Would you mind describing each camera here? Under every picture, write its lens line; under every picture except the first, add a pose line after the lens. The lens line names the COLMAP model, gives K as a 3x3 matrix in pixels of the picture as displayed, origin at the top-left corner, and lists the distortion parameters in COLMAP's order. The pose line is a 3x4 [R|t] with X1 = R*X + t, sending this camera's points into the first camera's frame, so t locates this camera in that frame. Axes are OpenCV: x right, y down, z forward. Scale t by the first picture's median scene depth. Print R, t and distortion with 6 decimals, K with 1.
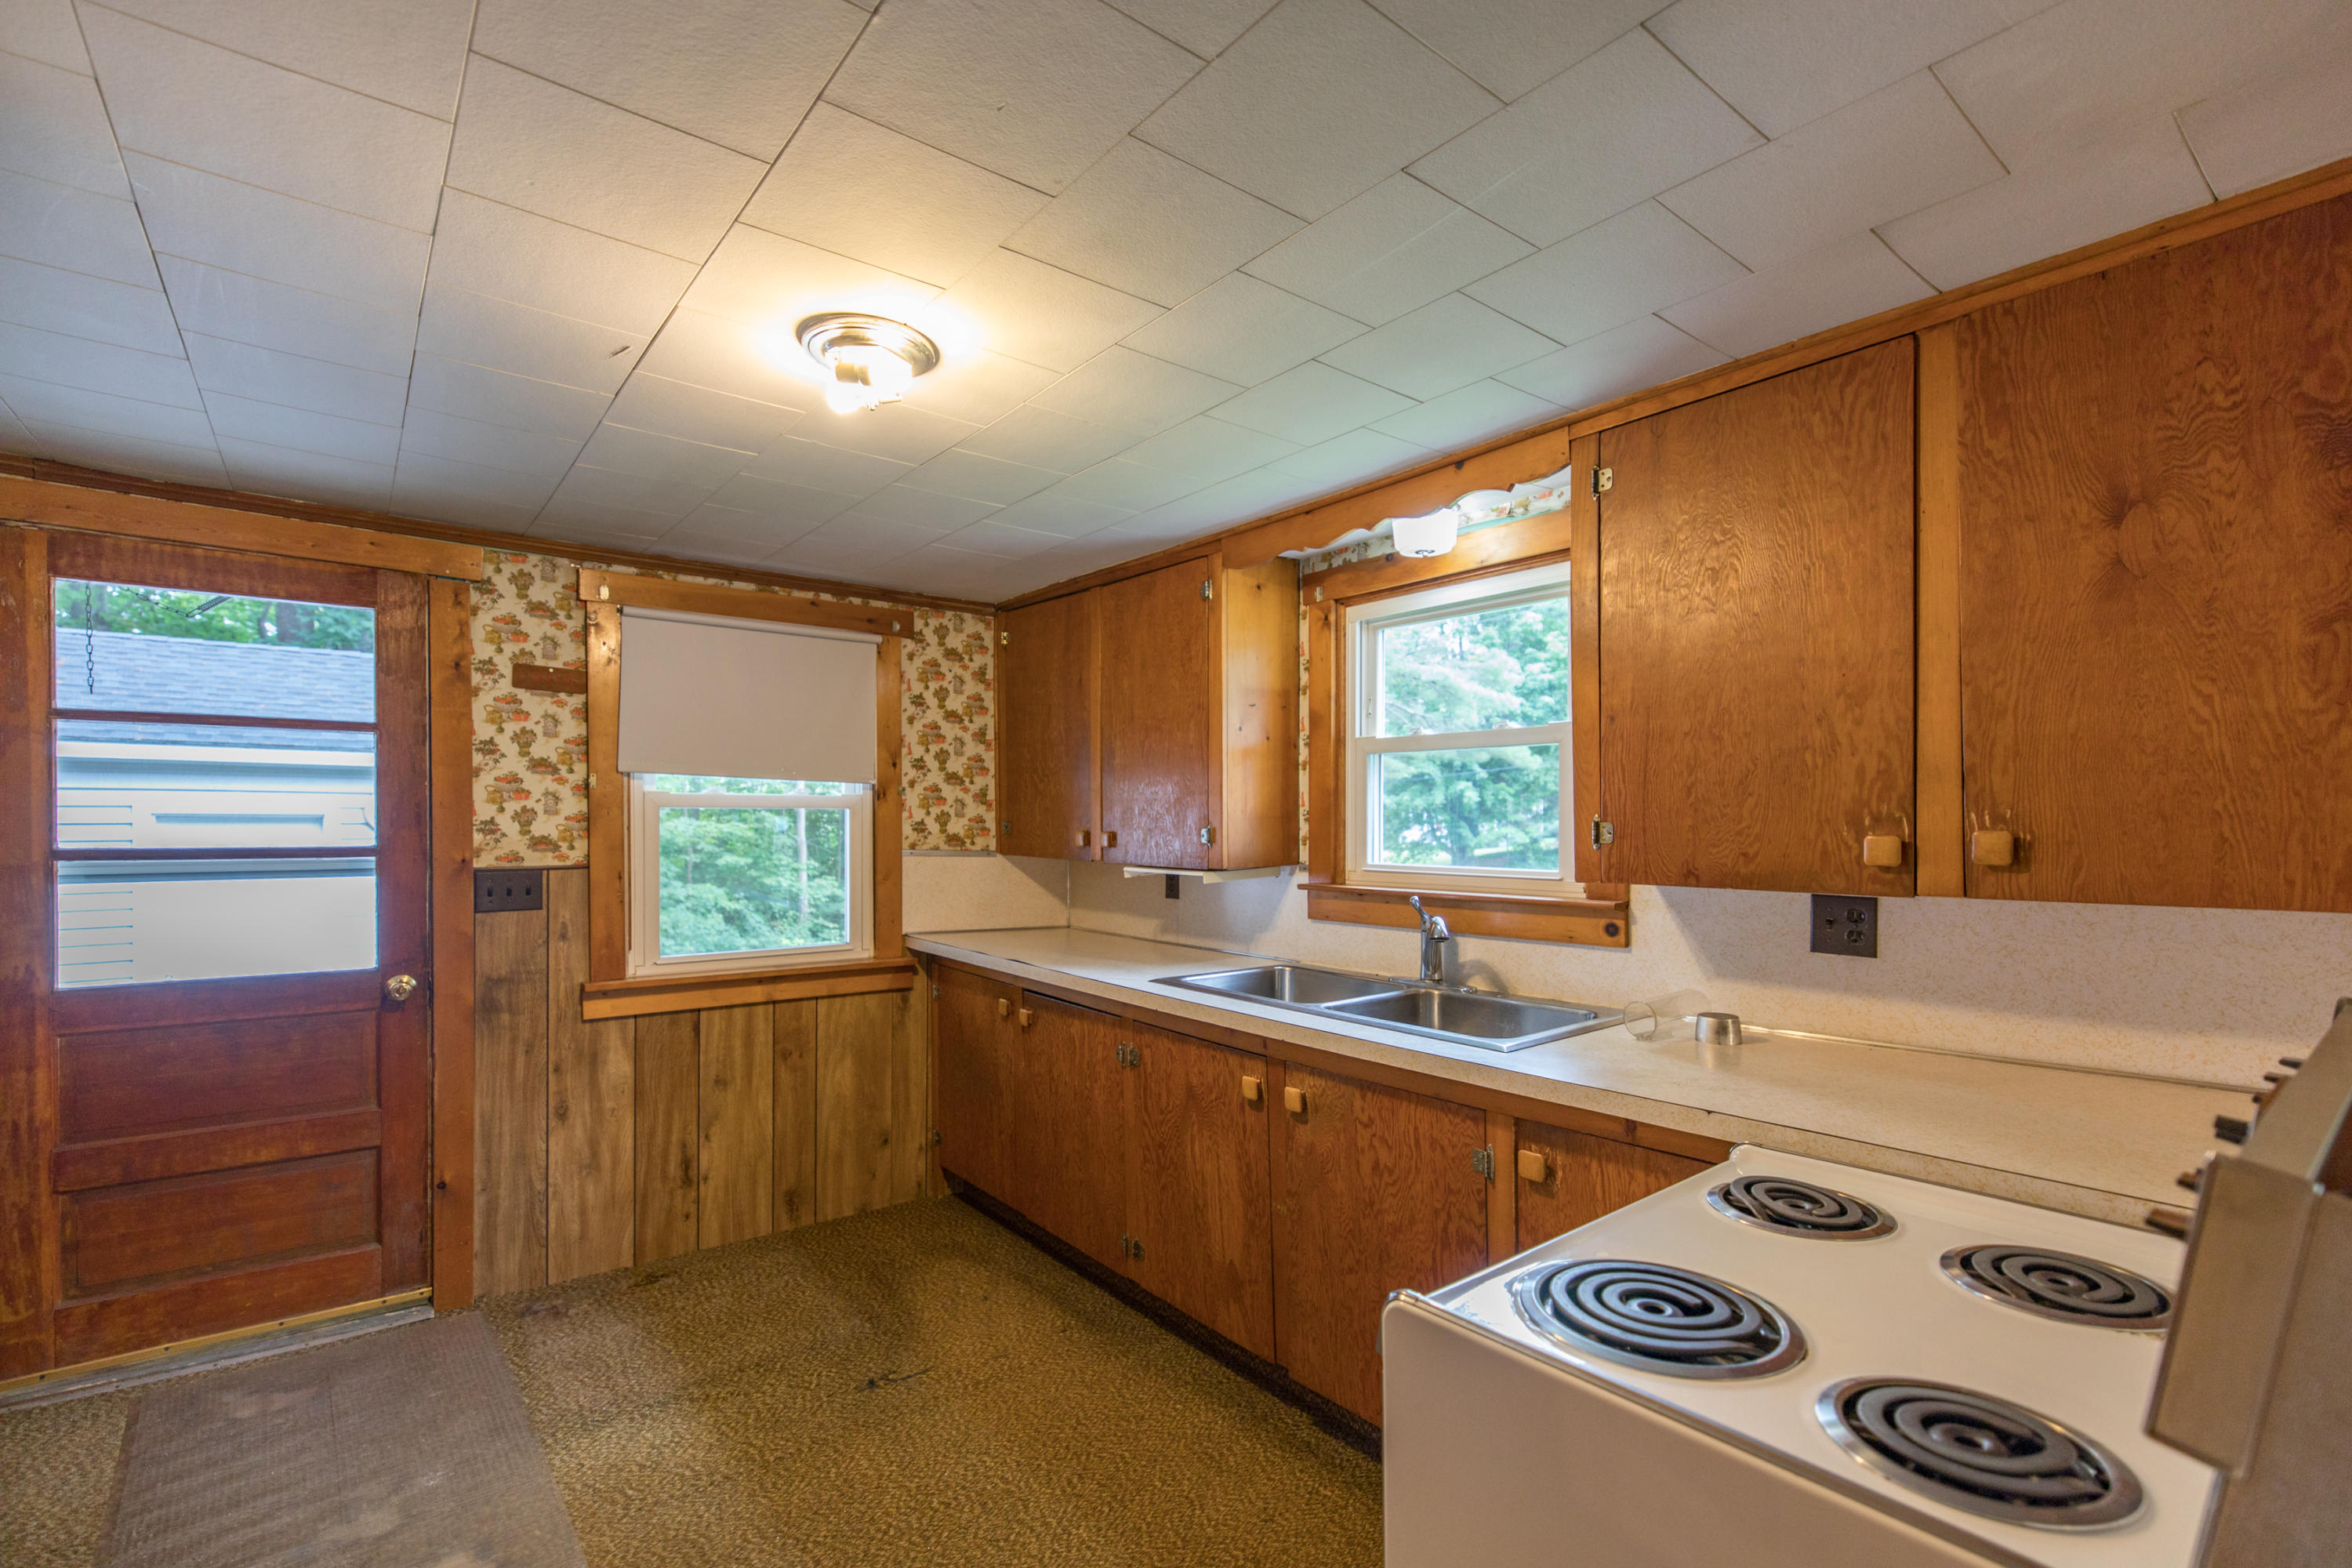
lens RADIAL K [[1005.0, 0, 1167.2], [0, 1005.0, 801.0], [0, 0, 1]] dist [0.000610, 0.000002]
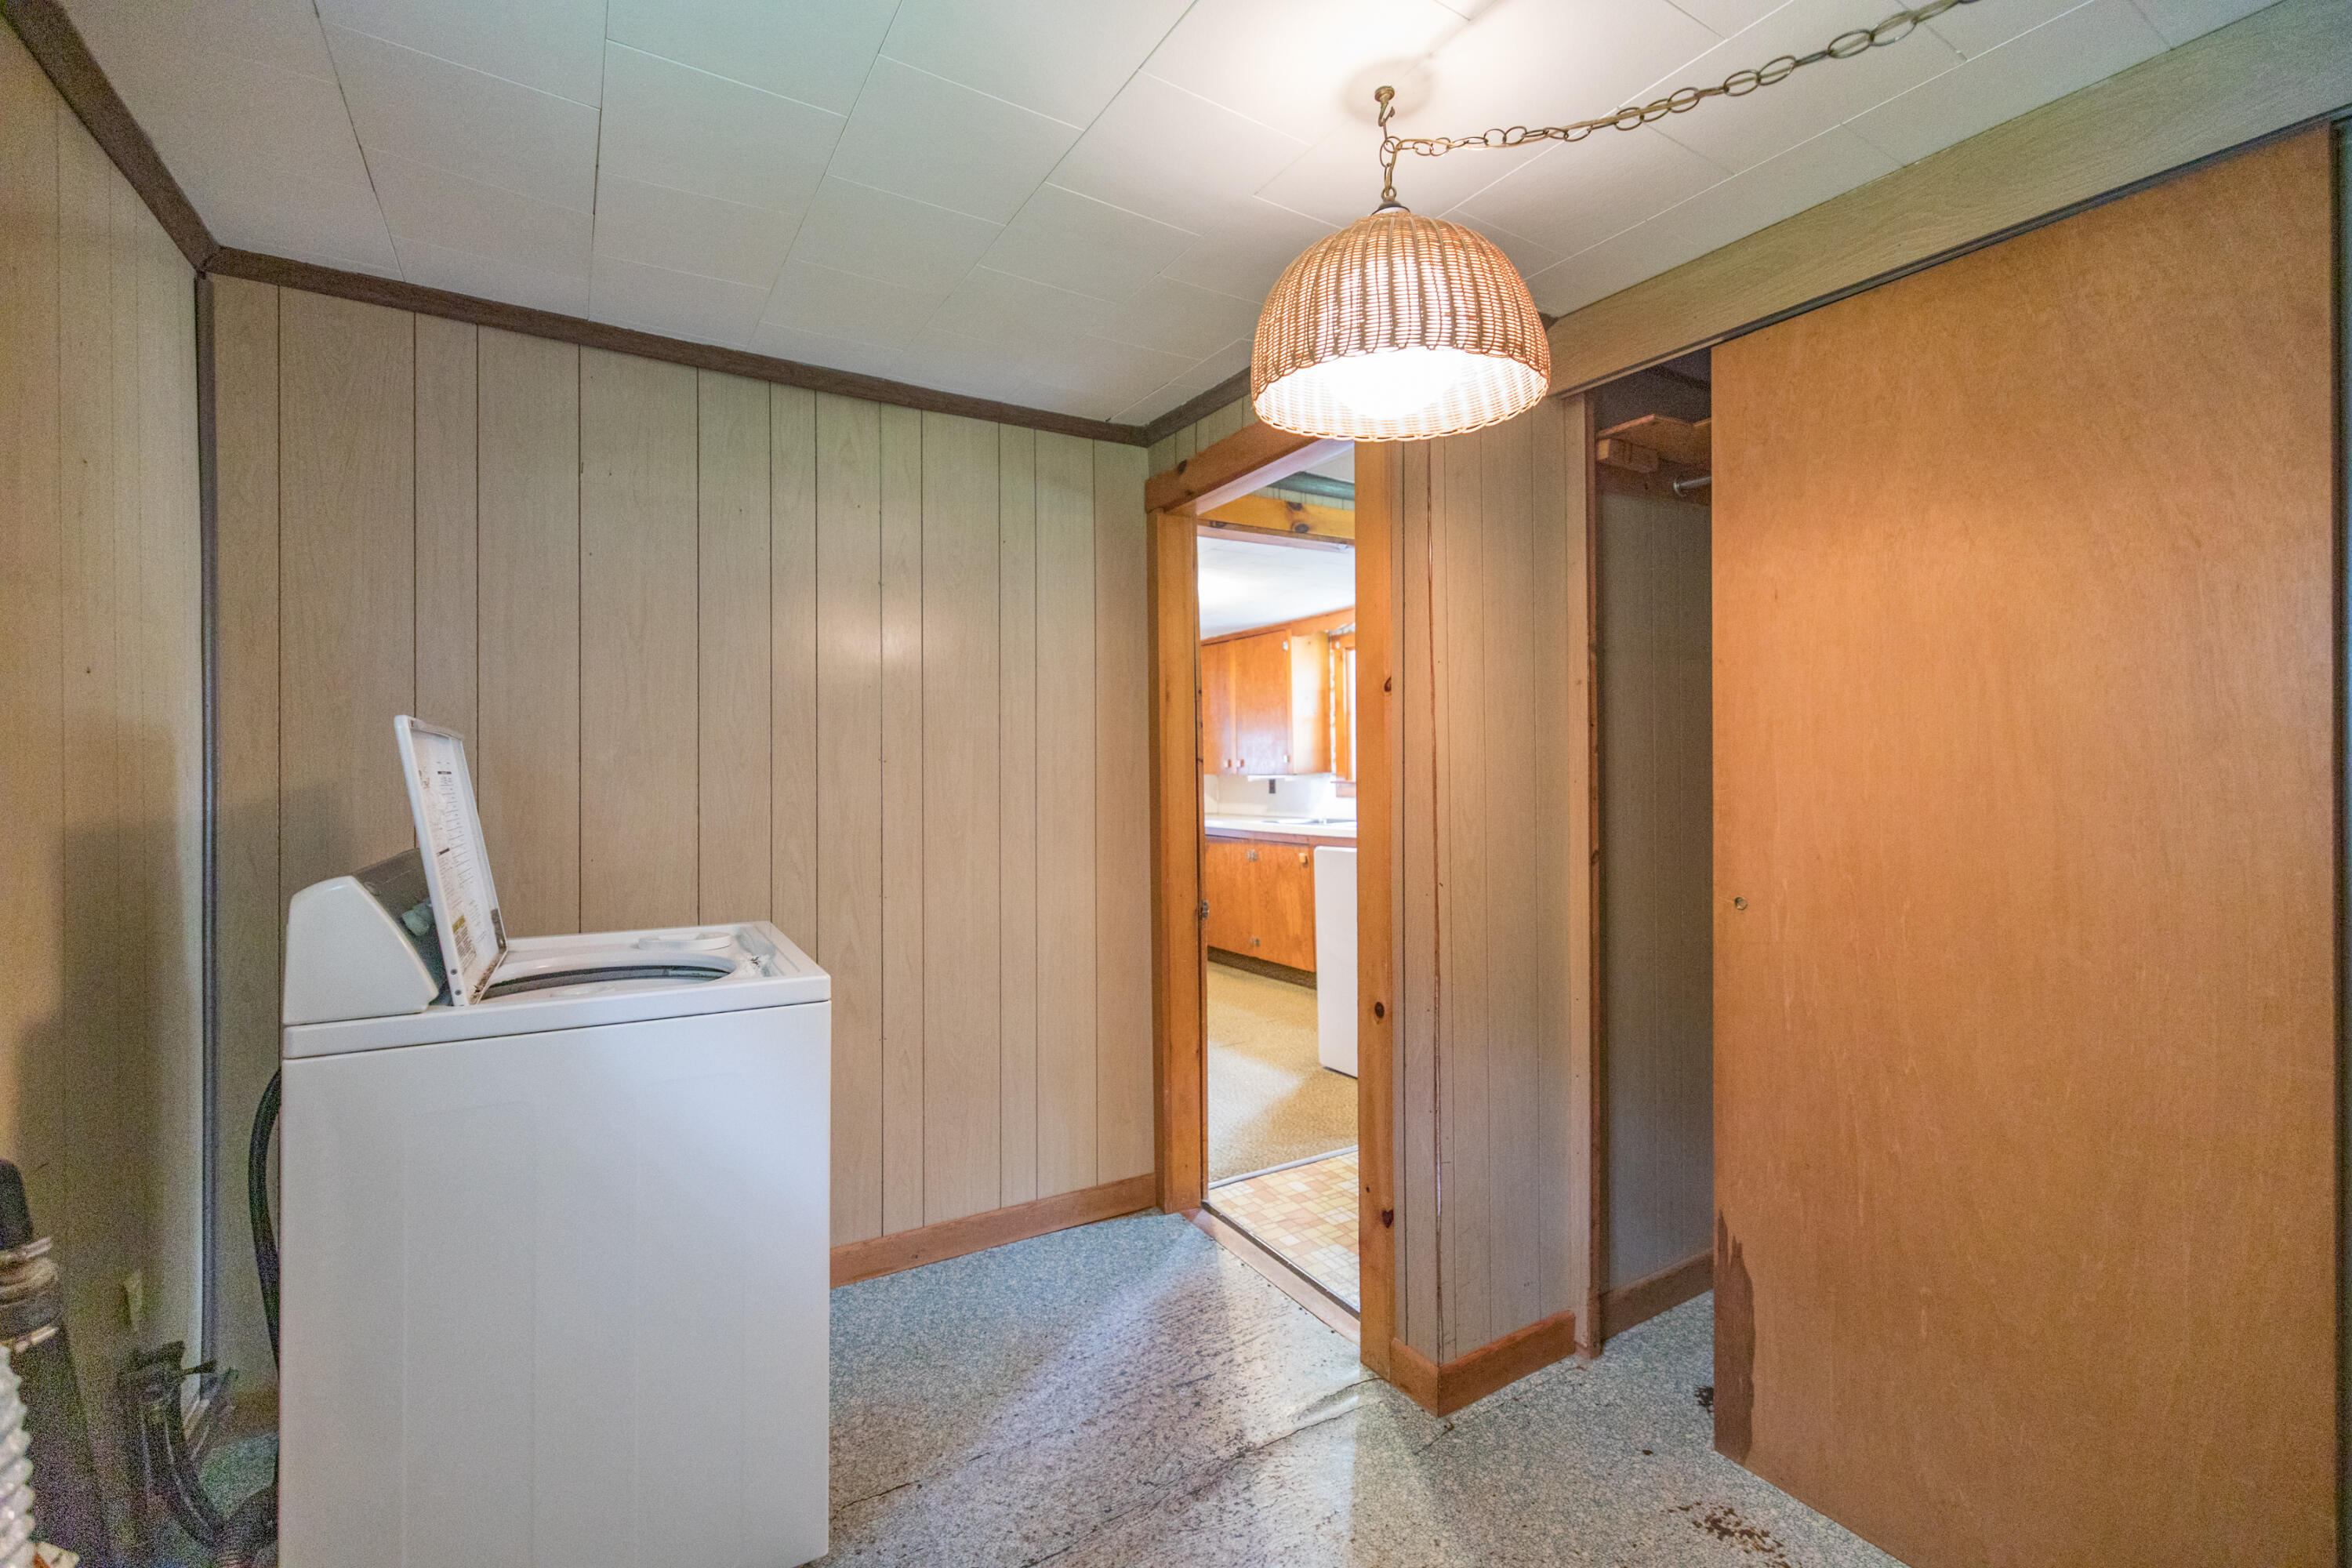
lens RADIAL K [[1005.0, 0, 1170.1], [0, 1005.0, 763.4], [0, 0, 1]] dist [0.000610, 0.000002]
pose [[0.993265, -0.016295, -0.114717, 0.037190], [0.017541, 0.999797, 0.009865, 0.018104], [0.114533, -0.011810, 0.993349, -1.145801]]
